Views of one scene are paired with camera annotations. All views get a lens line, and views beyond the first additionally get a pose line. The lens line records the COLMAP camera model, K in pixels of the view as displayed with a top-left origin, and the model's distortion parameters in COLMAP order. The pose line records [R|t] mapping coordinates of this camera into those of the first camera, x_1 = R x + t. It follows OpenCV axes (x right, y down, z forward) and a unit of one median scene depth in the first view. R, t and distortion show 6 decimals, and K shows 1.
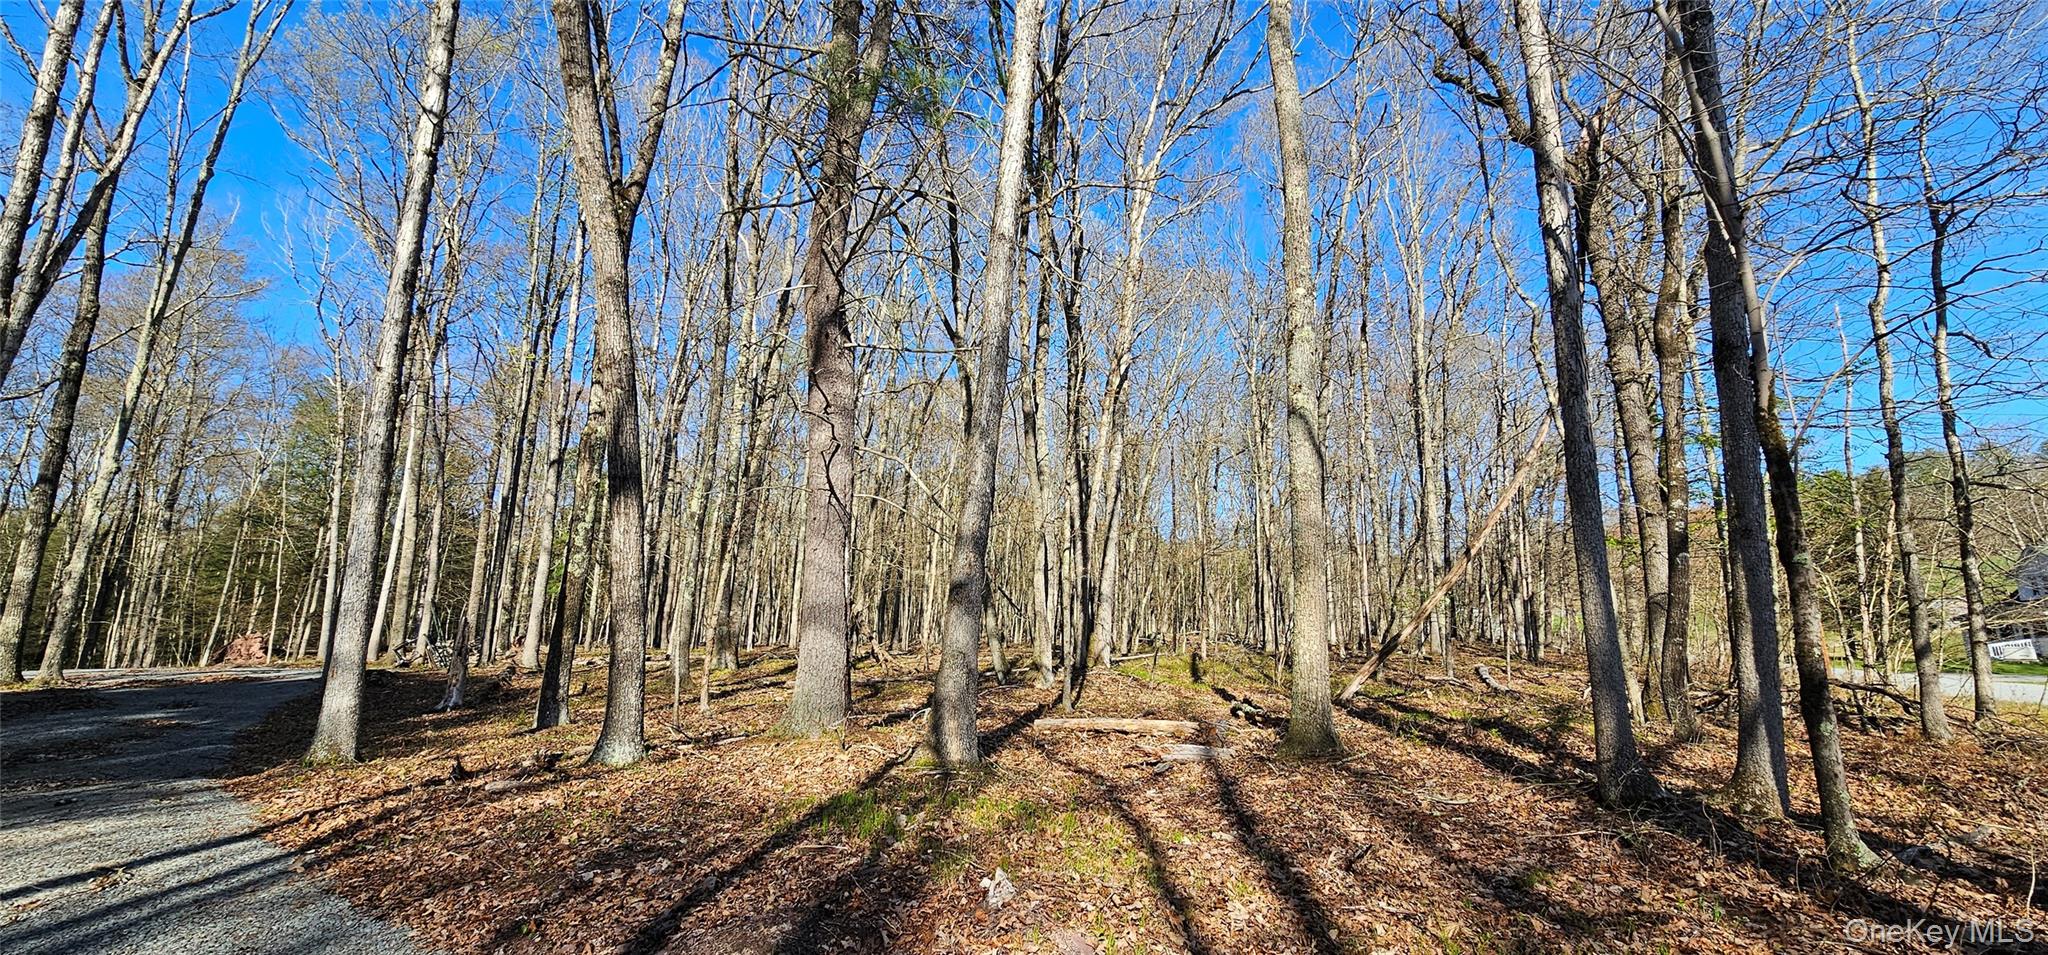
lens RADIAL K [[835.2, 0, 1021.0], [0, 835.2, 467.6], [0, 0, 1]] dist [-0.003287, 0.000194]
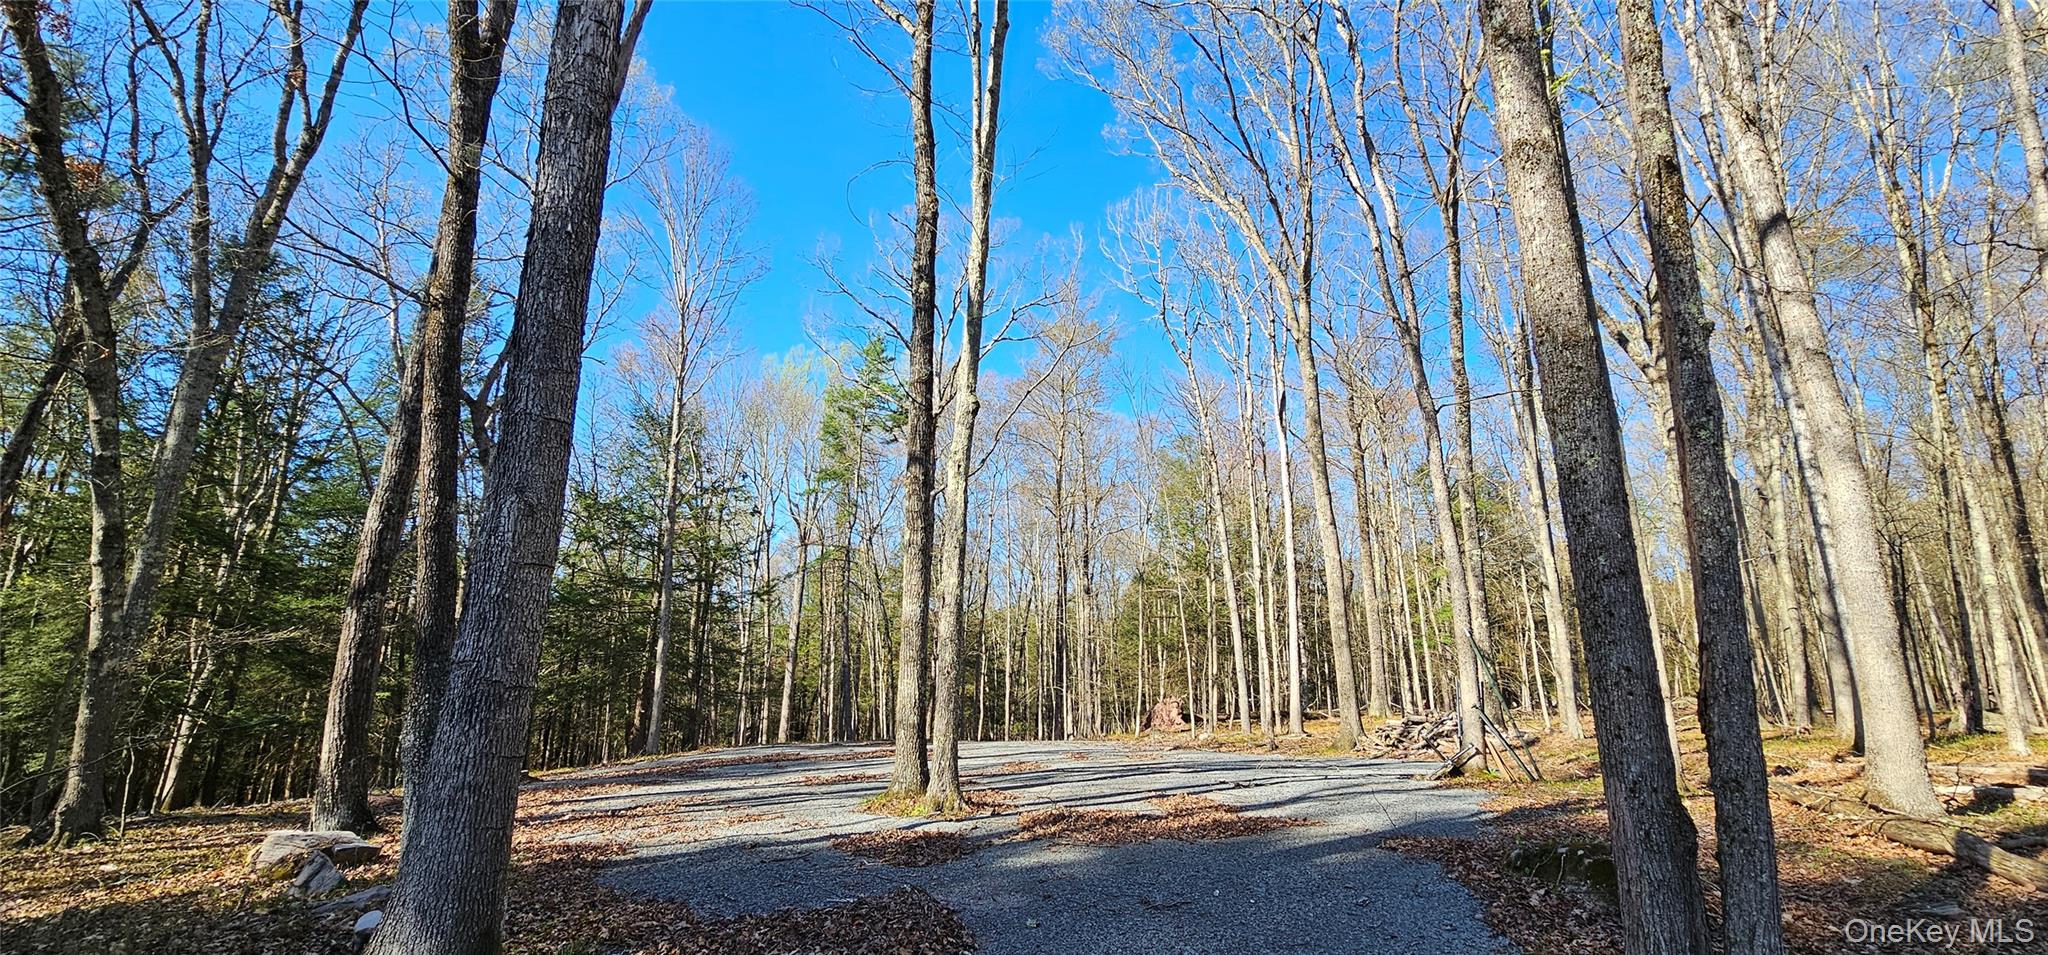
lens RADIAL K [[832.5, 0, 1017.5], [0, 832.5, 467.5], [0, 0, 1]] dist [0.000445, -0.000482]
pose [[0.625940, -0.205563, -0.752292, -0.628792], [0.152411, 0.978279, -0.140500, 0.118433], [0.764833, -0.026713, 0.643674, 0.631997]]
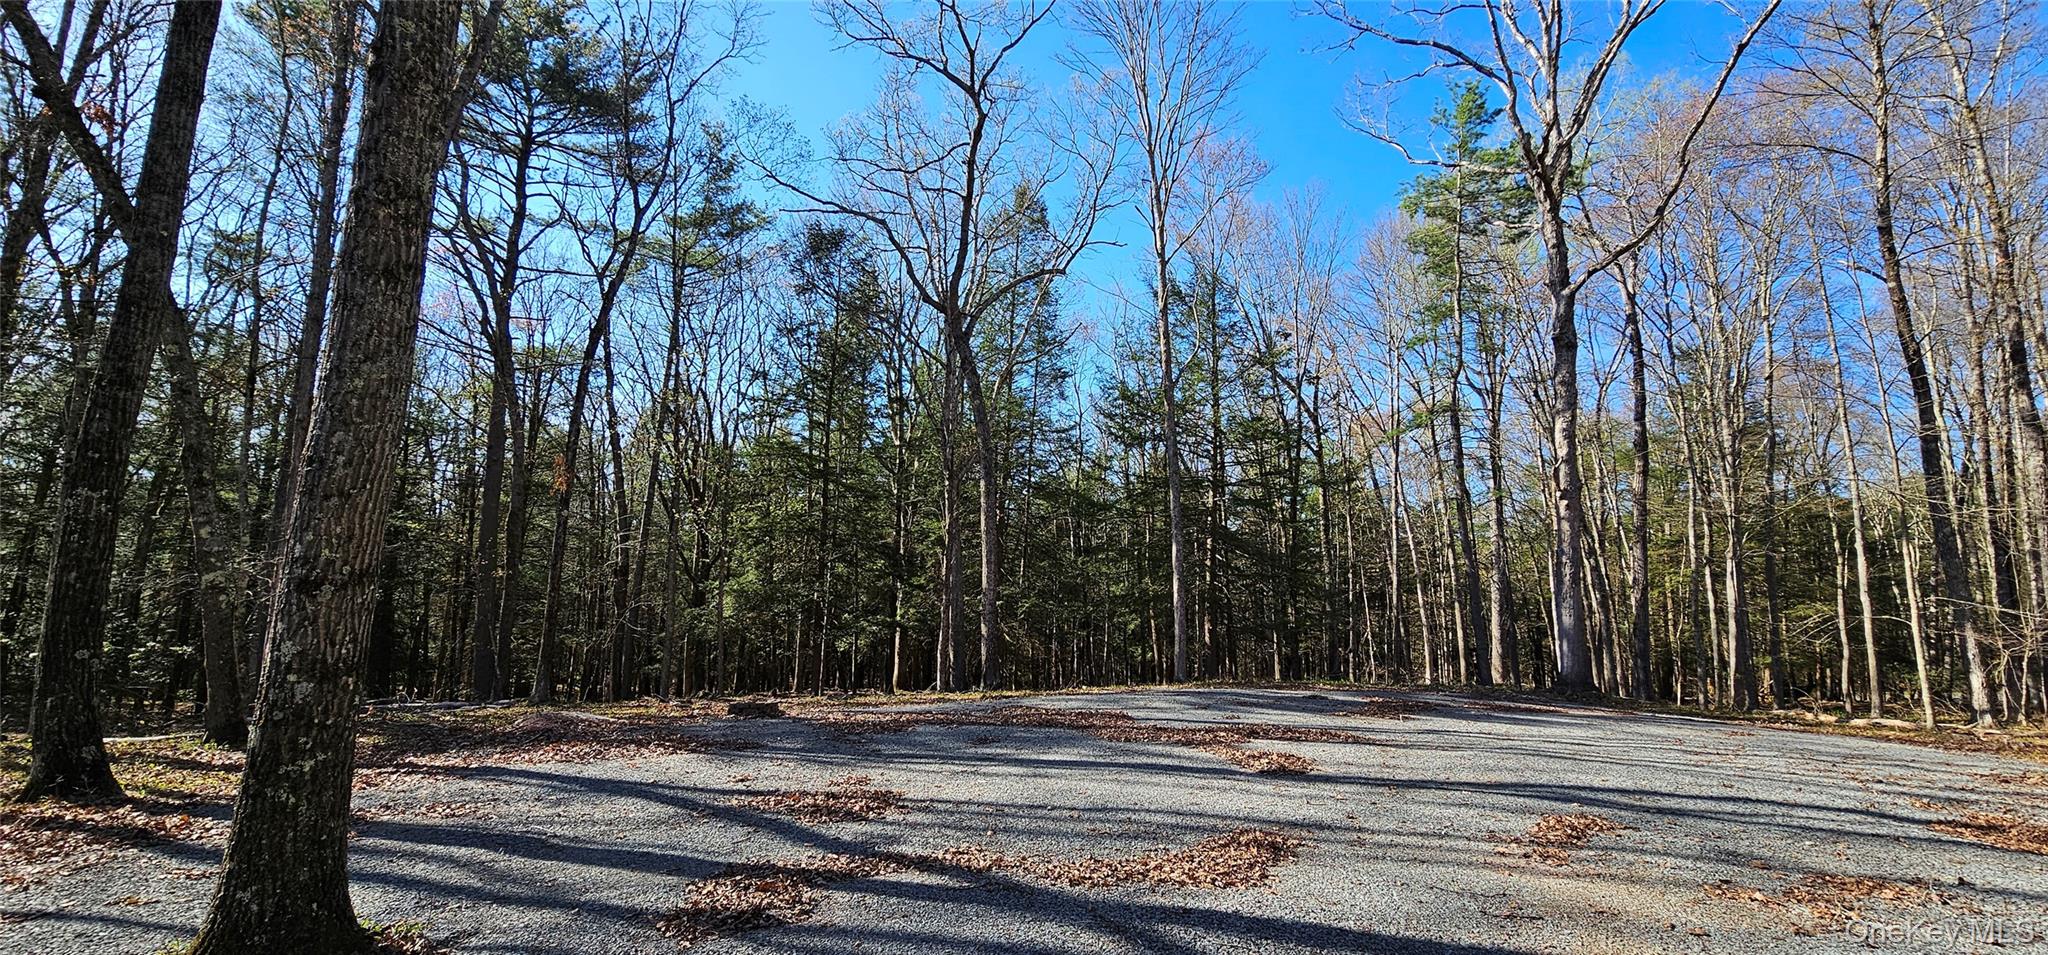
lens RADIAL K [[835.2, 0, 1021.0], [0, 835.2, 467.6], [0, 0, 1]] dist [-0.003287, 0.000194]
pose [[-0.206603, -0.149453, -0.966943, -0.965417], [0.169021, 0.967956, -0.185724, 0.199546], [0.963715, -0.201805, -0.174722, 1.137739]]
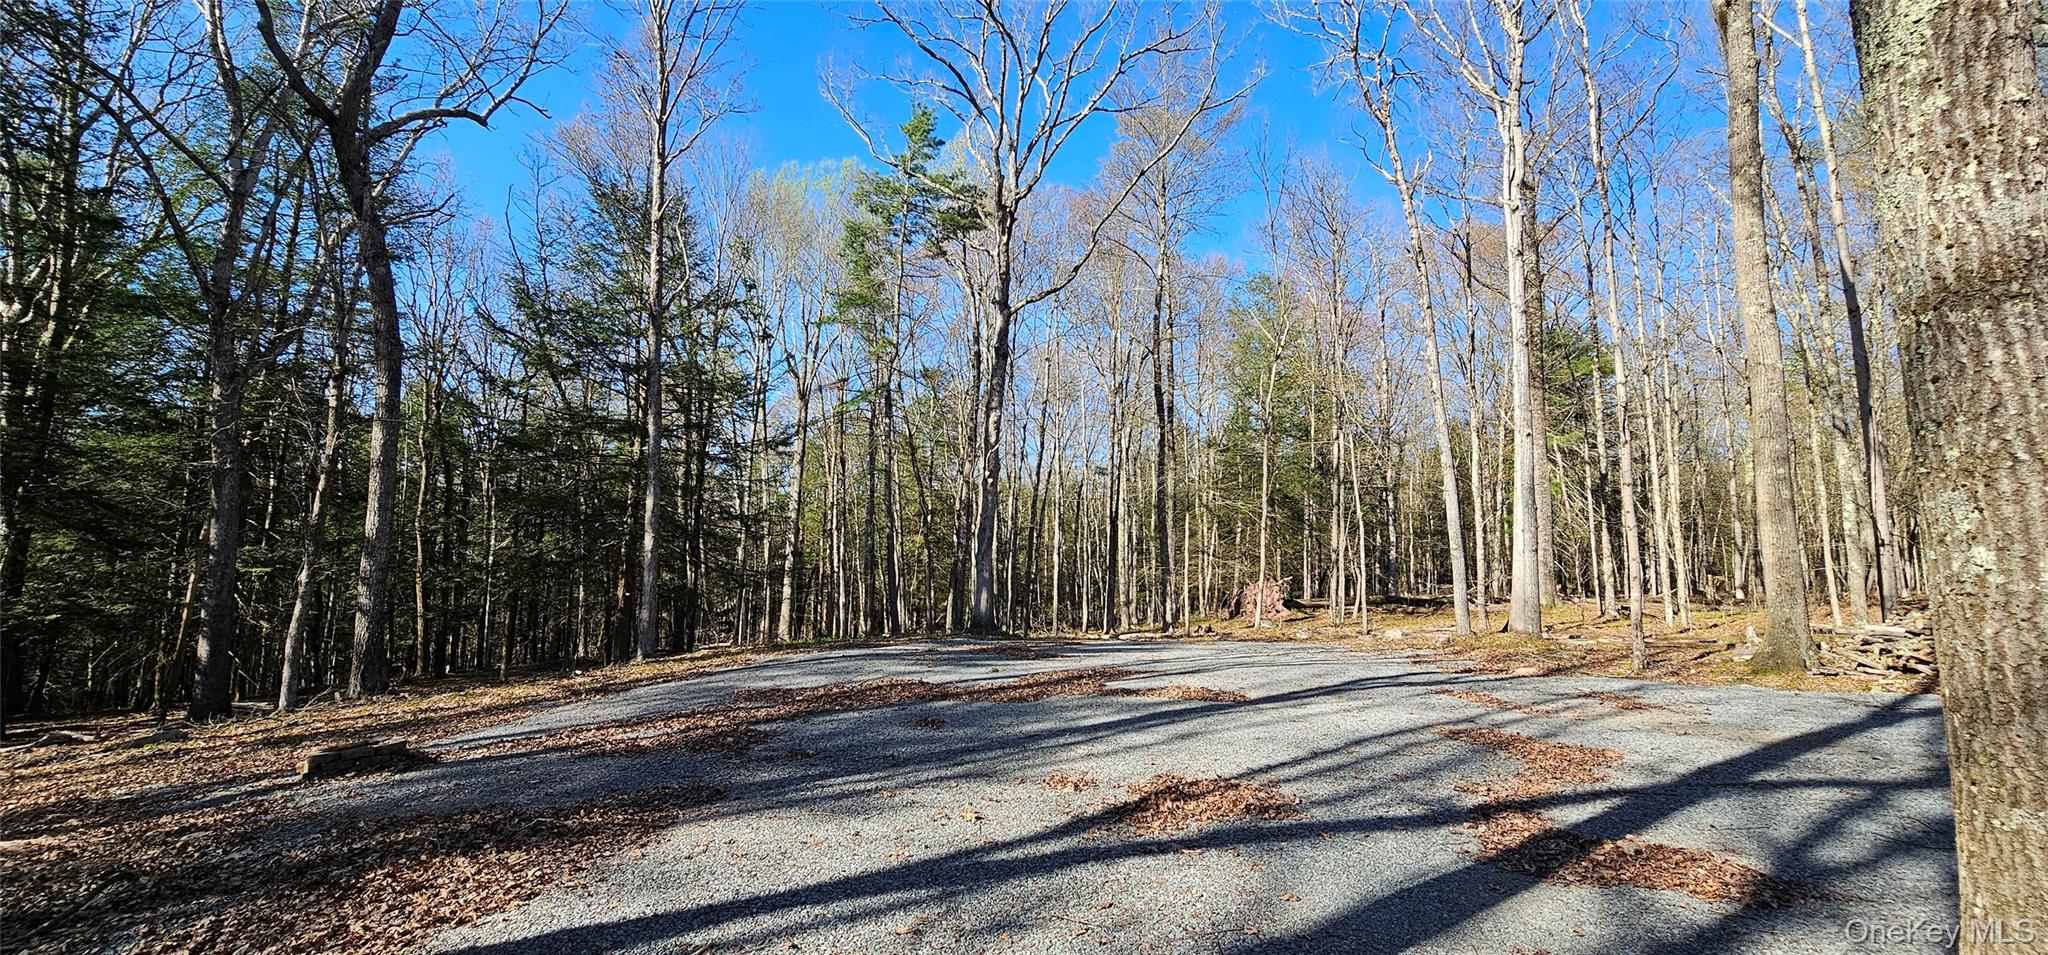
lens RADIAL K [[832.5, 0, 1017.5], [0, 832.5, 467.5], [0, 0, 1]] dist [0.000445, -0.000482]
pose [[0.649151, -0.091944, -0.755083, -1.132855], [0.138640, 0.990342, -0.001401, 0.145876], [0.747919, -0.103775, 0.655628, 0.761850]]
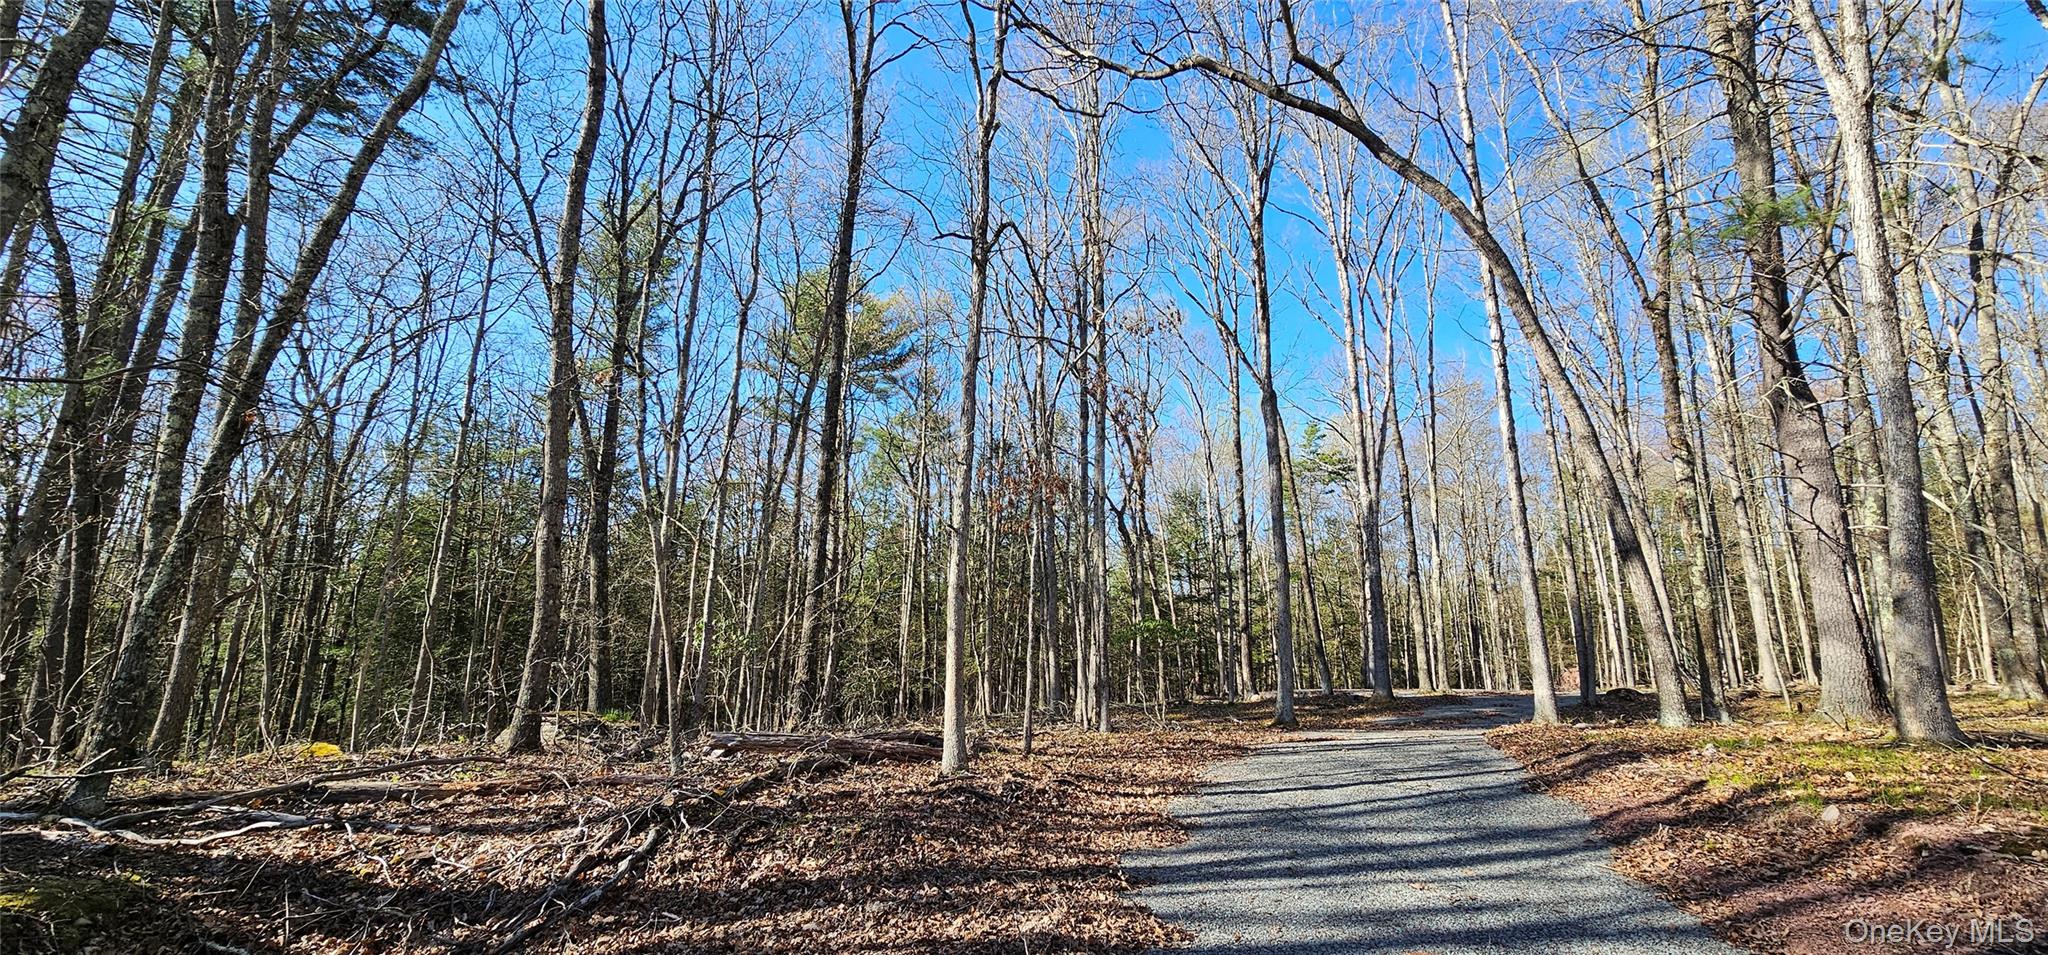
lens RADIAL K [[835.2, 0, 1021.0], [0, 835.2, 467.6], [0, 0, 1]] dist [-0.003287, 0.000194]
pose [[0.237230, -0.228893, -0.944103, 0.296858], [0.185681, 0.964612, -0.187209, -0.021190], [0.953543, -0.130890, 0.271336, -0.199895]]
